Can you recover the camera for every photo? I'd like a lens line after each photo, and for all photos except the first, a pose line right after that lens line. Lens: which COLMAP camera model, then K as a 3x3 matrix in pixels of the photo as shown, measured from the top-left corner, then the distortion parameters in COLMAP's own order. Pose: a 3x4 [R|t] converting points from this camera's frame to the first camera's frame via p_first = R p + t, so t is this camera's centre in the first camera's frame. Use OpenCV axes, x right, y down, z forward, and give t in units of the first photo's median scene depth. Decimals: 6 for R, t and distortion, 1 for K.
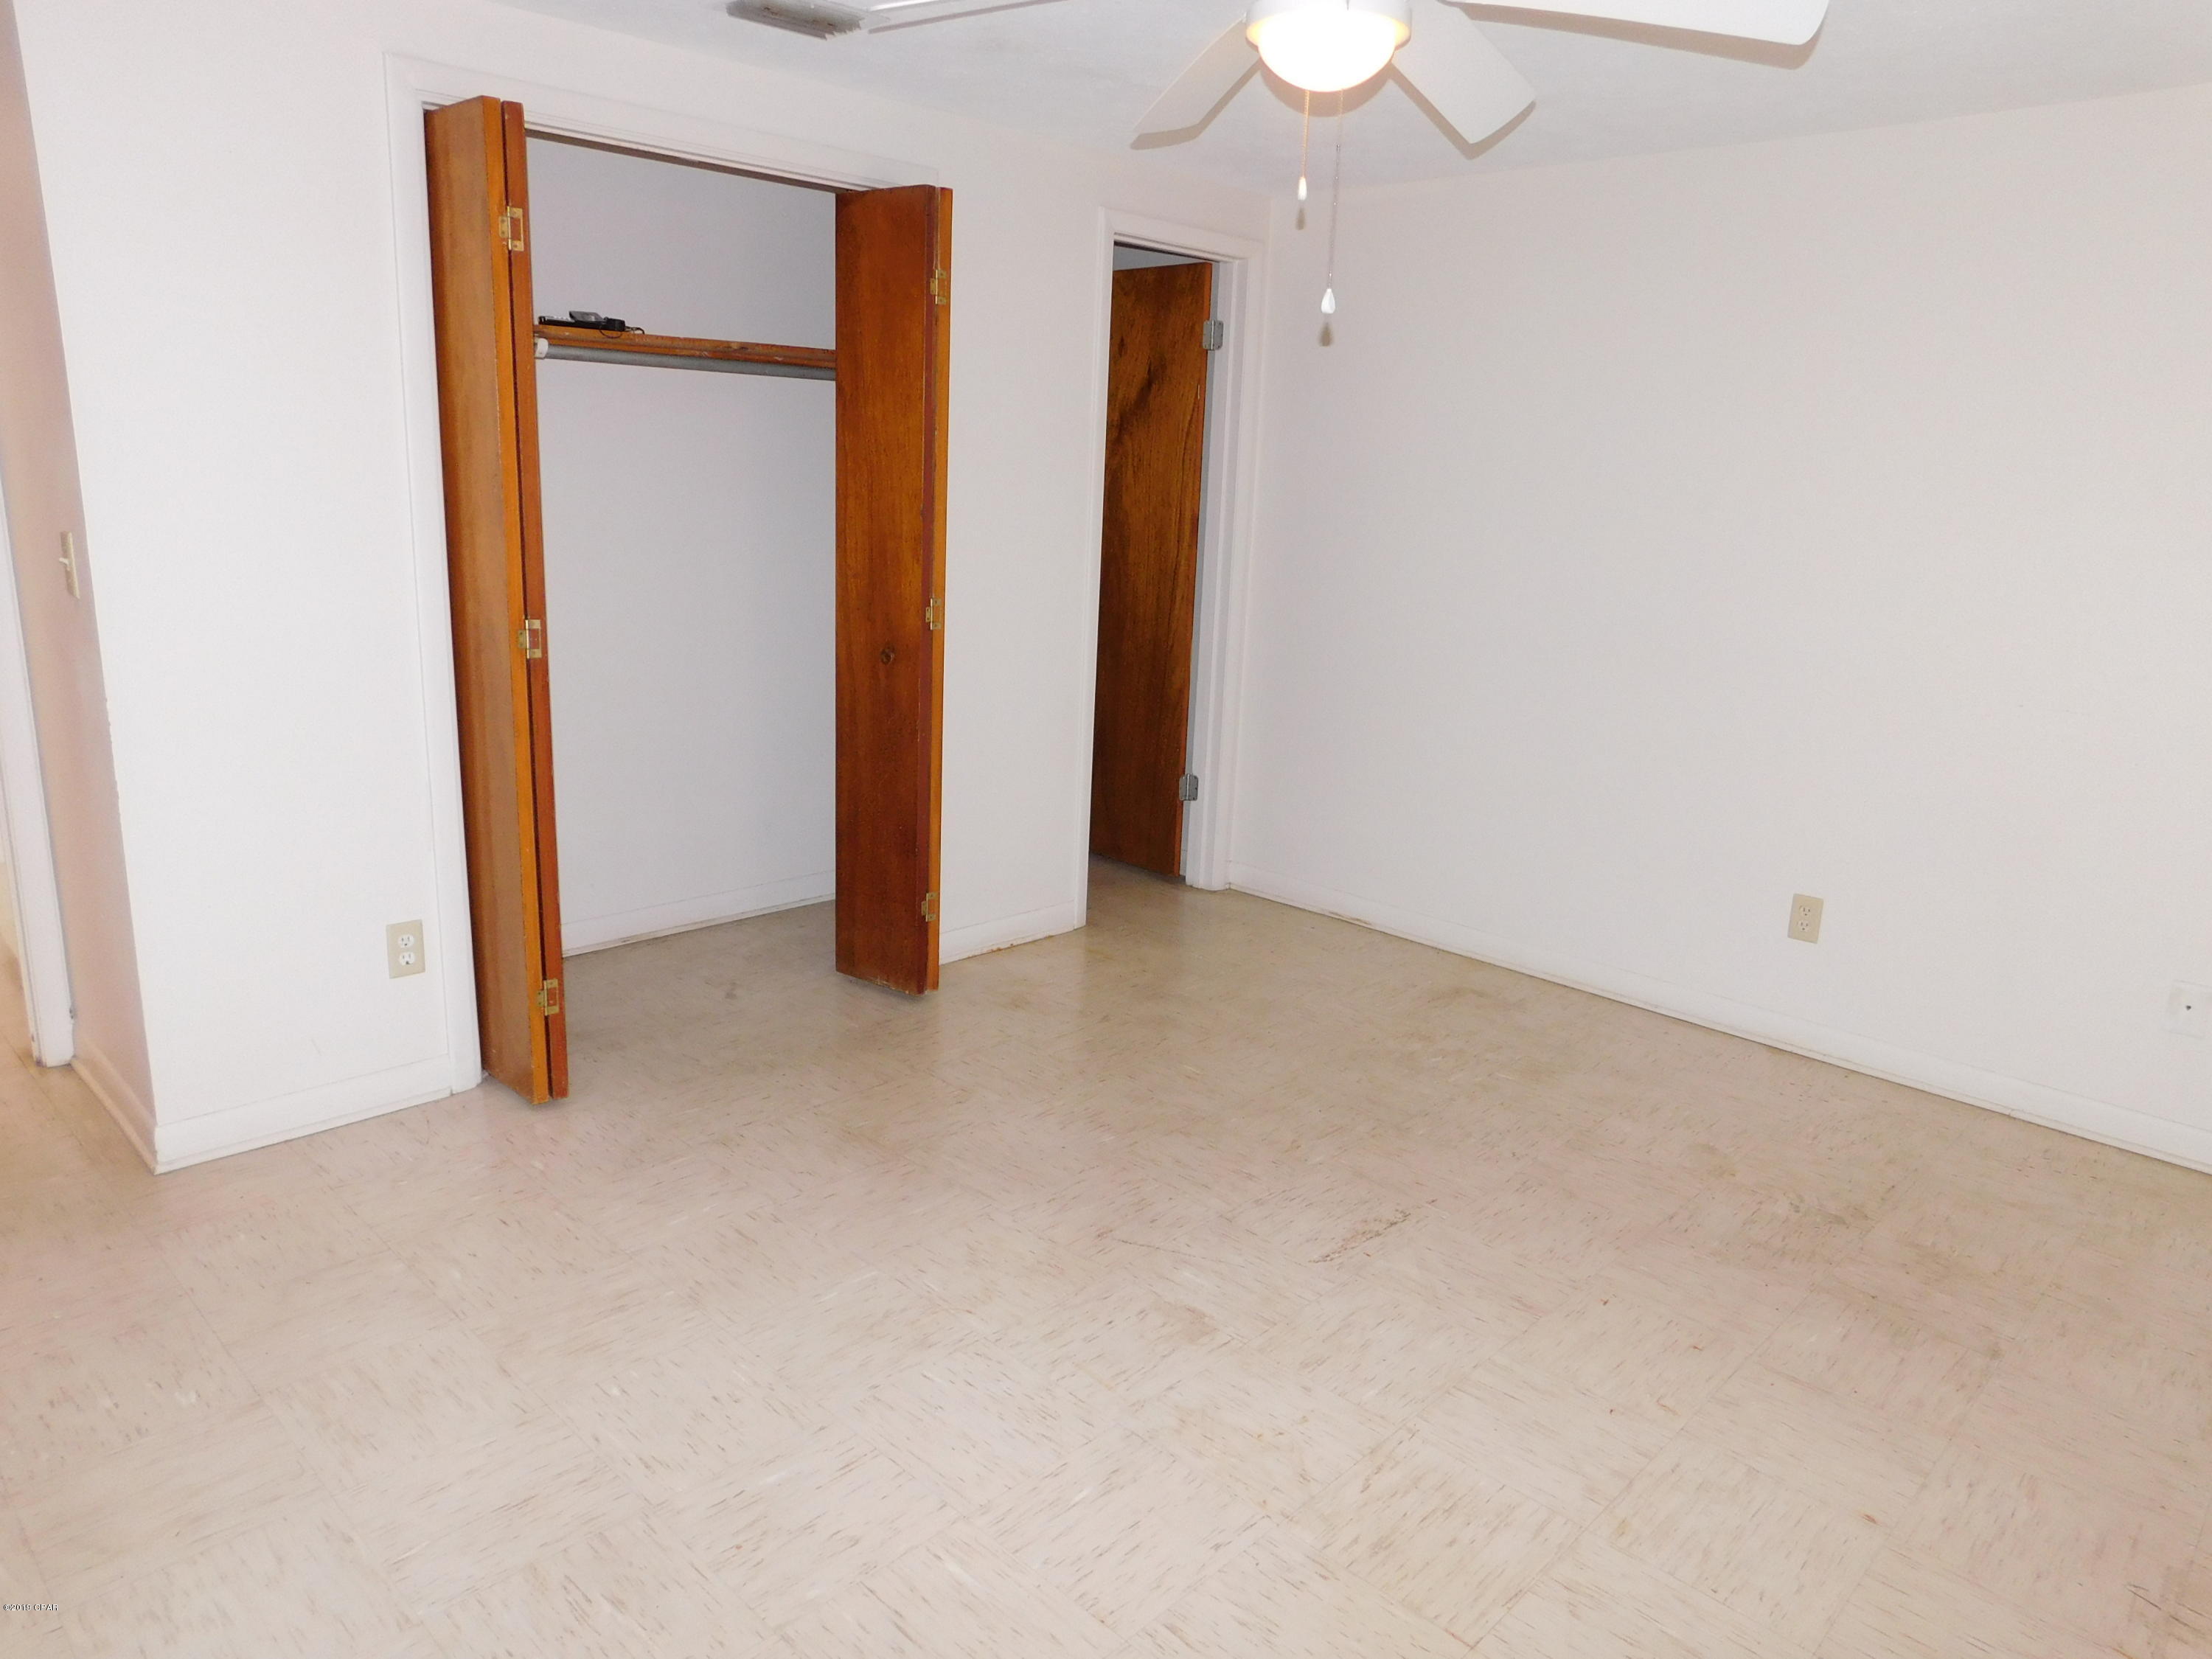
lens RADIAL K [[1477.8, 0, 1102.9], [0, 1477.8, 821.5], [0, 0, 1]] dist [-0.062235, 0.056855]
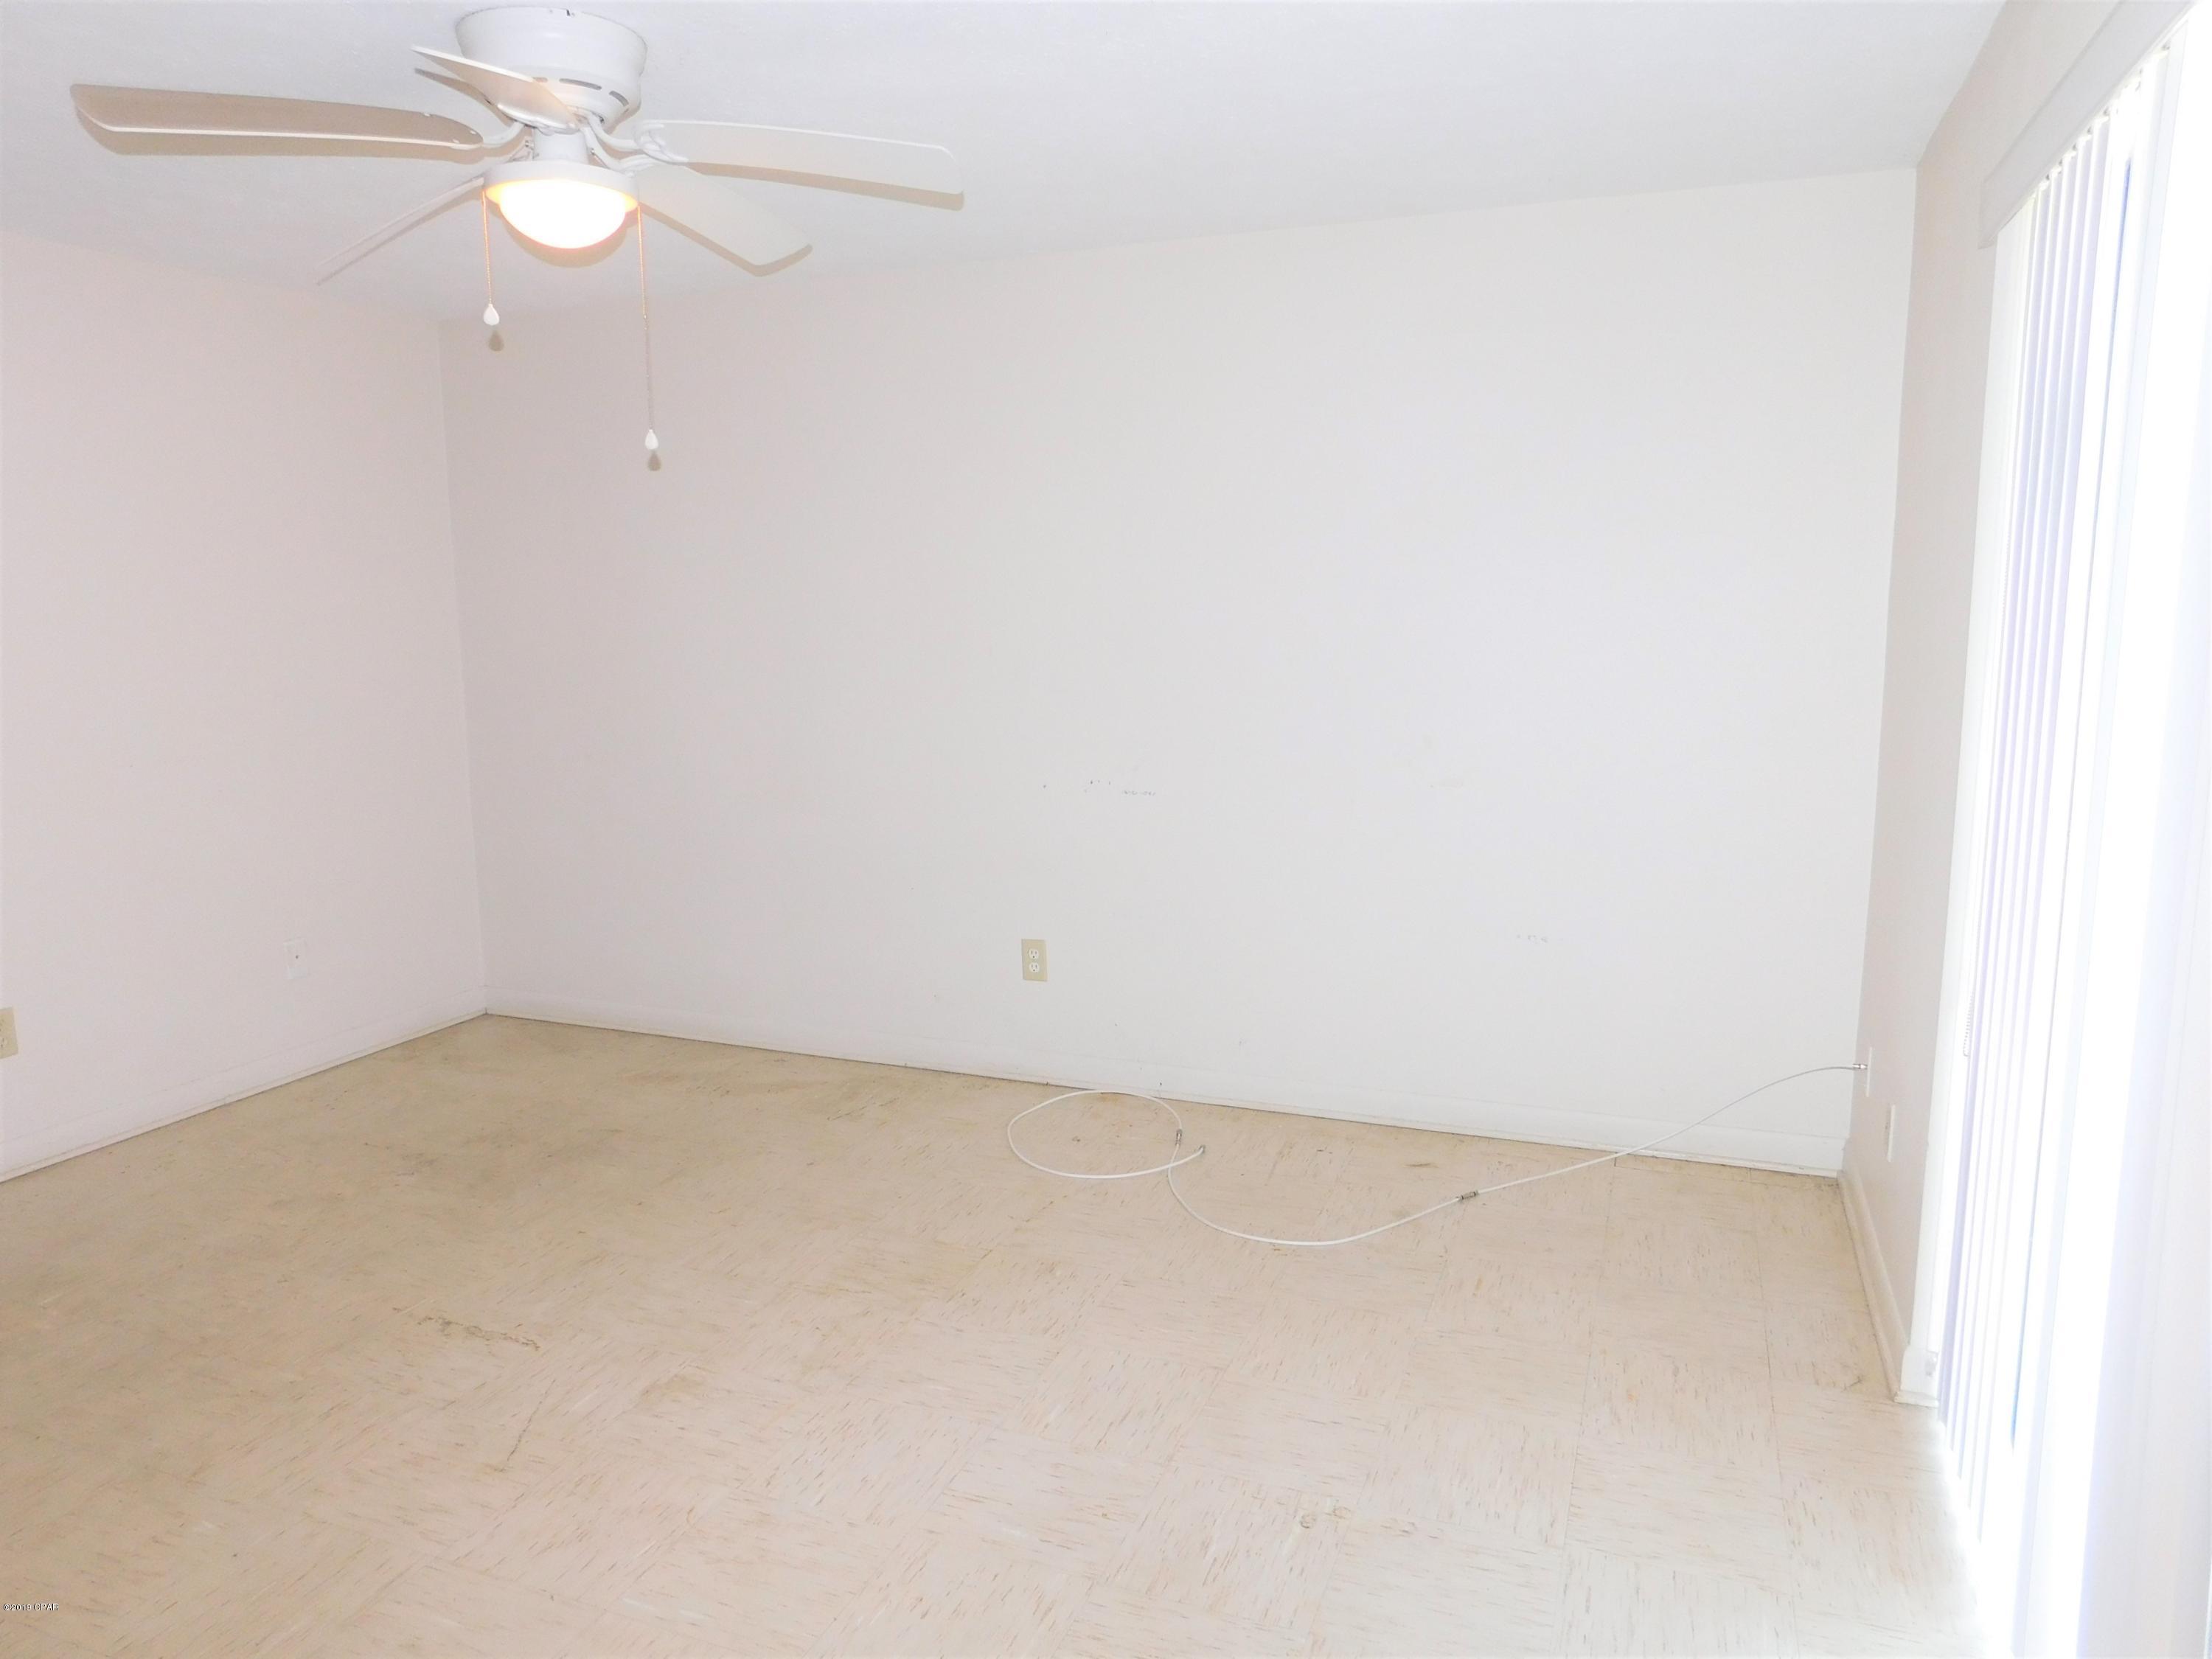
lens RADIAL K [[1477.8, 0, 1102.9], [0, 1477.8, 821.5], [0, 0, 1]] dist [-0.062235, 0.056855]
pose [[-0.379361, -0.181579, 0.907256, -0.935255], [0.215895, 0.936115, 0.277629, -0.259188], [-0.899708, 0.301194, -0.315924, 0.941746]]
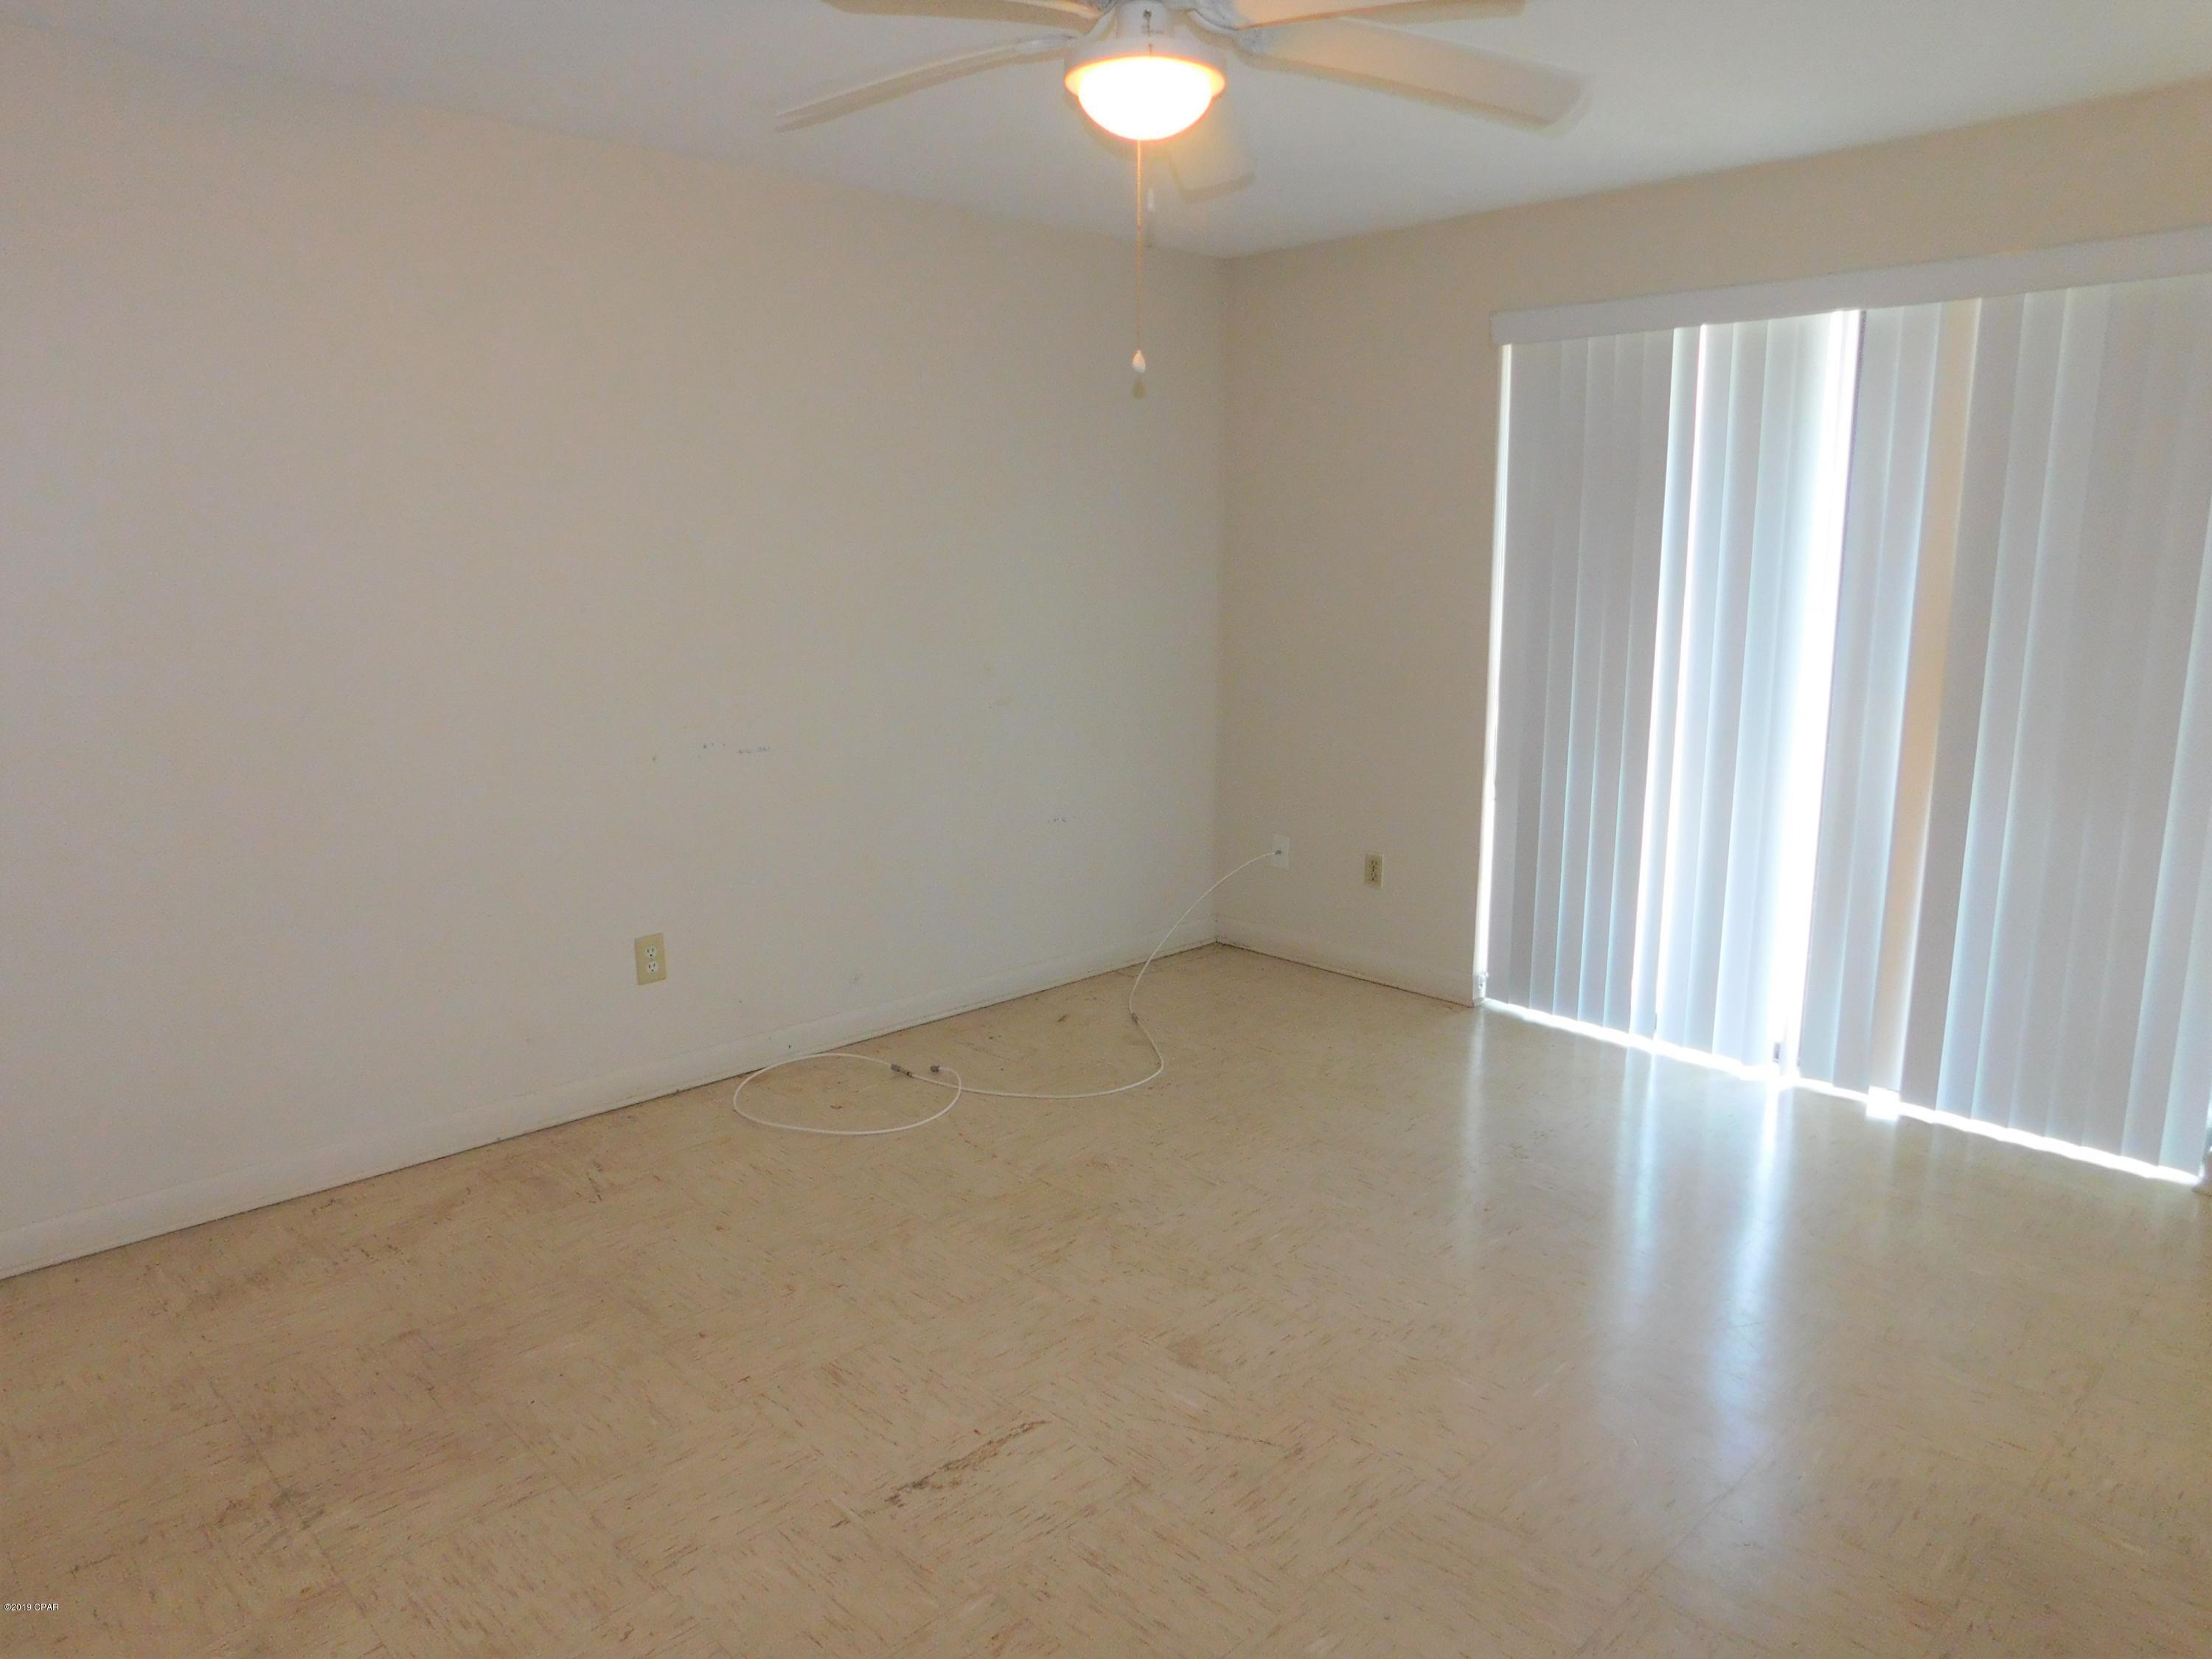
lens RADIAL K [[1477.8, 0, 1102.9], [0, 1477.8, 821.5], [0, 0, 1]] dist [-0.062235, 0.056855]
pose [[-0.998607, -0.048906, 0.019795, 0.121009], [-0.036295, 0.909089, 0.415017, -0.414718], [-0.038293, 0.413721, -0.909598, 1.795276]]
